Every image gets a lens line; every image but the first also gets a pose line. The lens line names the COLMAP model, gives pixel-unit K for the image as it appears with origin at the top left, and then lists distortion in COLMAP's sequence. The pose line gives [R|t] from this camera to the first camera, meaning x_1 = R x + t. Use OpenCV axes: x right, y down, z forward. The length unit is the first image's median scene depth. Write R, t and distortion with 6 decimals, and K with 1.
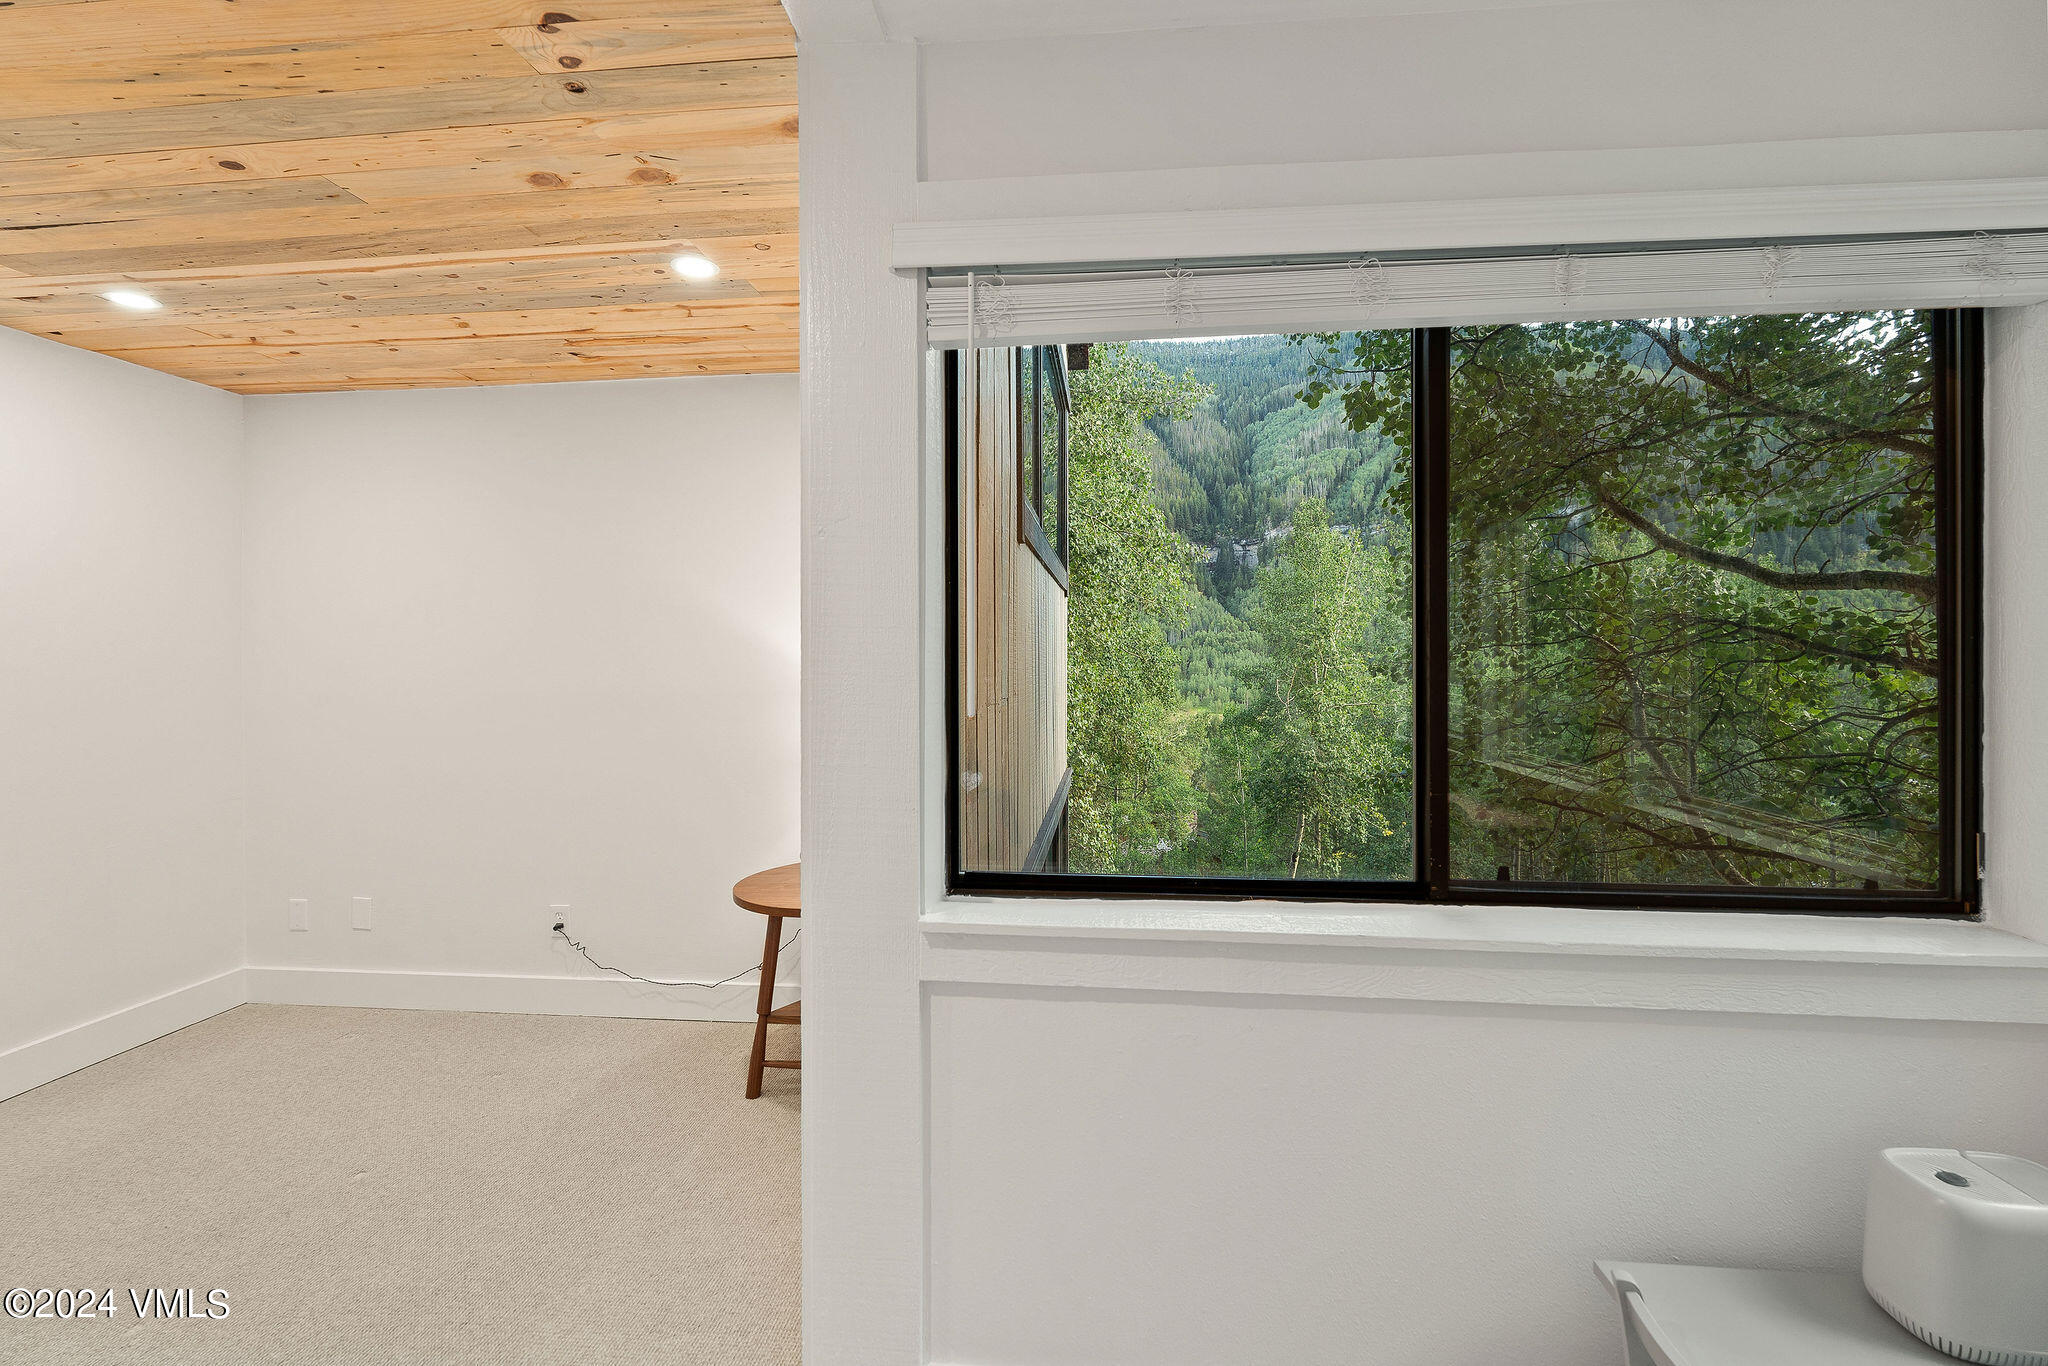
lens RADIAL K [[899.5, 0, 1029.6], [0, 899.5, 682.8], [0, 0, 1]] dist [-0.000637, 0.000303]
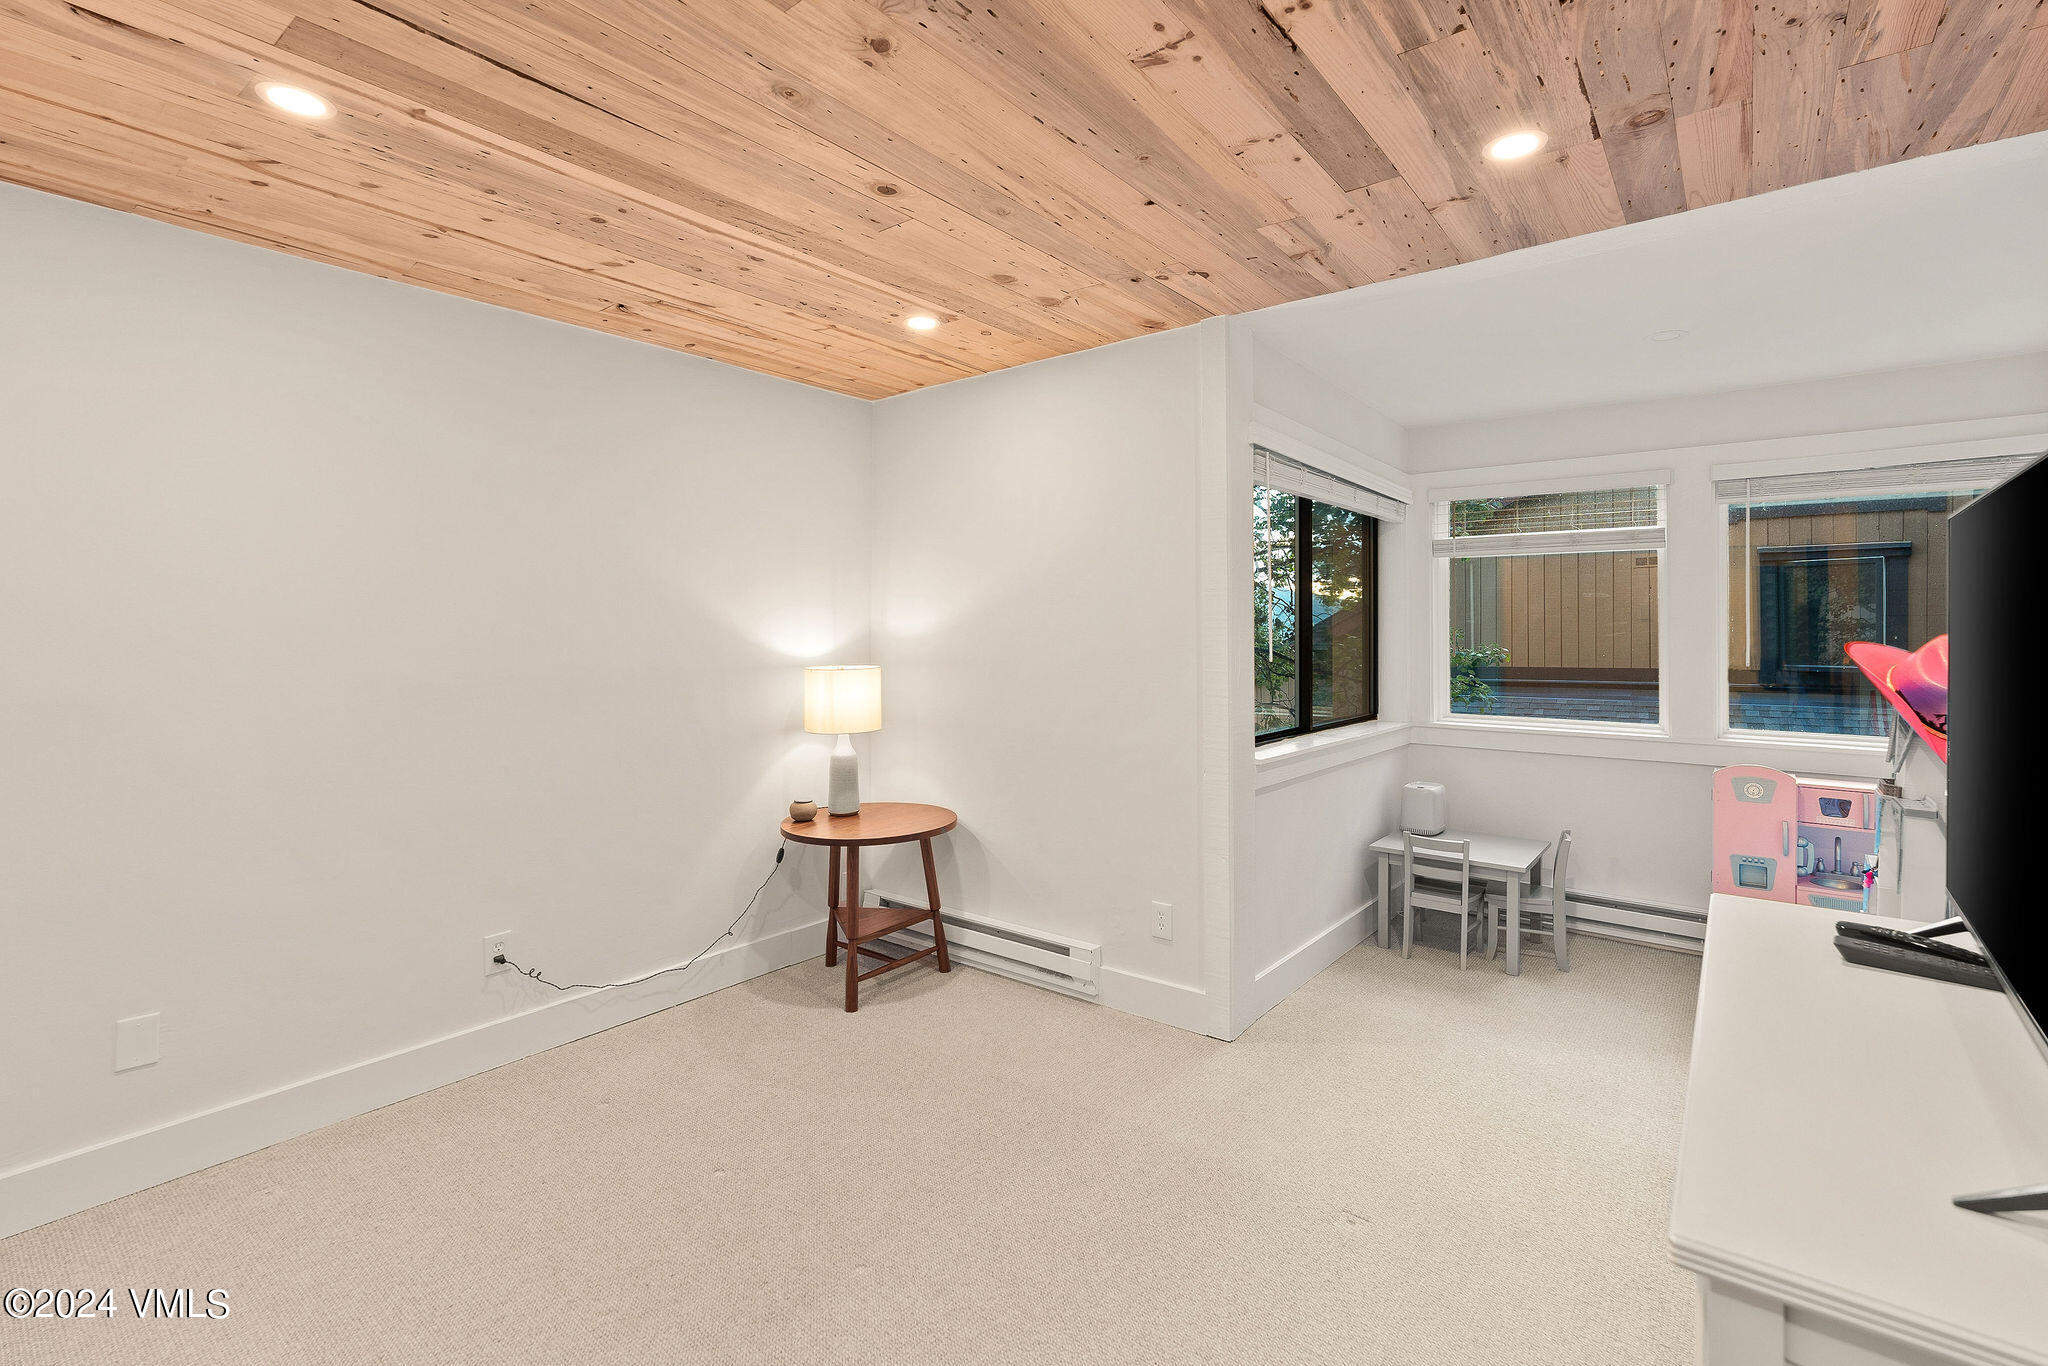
lens RADIAL K [[922.2, 0, 1024.0], [0, 922.2, 683.0], [0, 0, 1]] dist [0.000499, -0.000349]
pose [[0.548946, -0.044056, 0.834696, -1.599670], [0.027501, 0.999021, 0.034643, -0.001729], [-0.835406, 0.003937, 0.549620, 0.204699]]
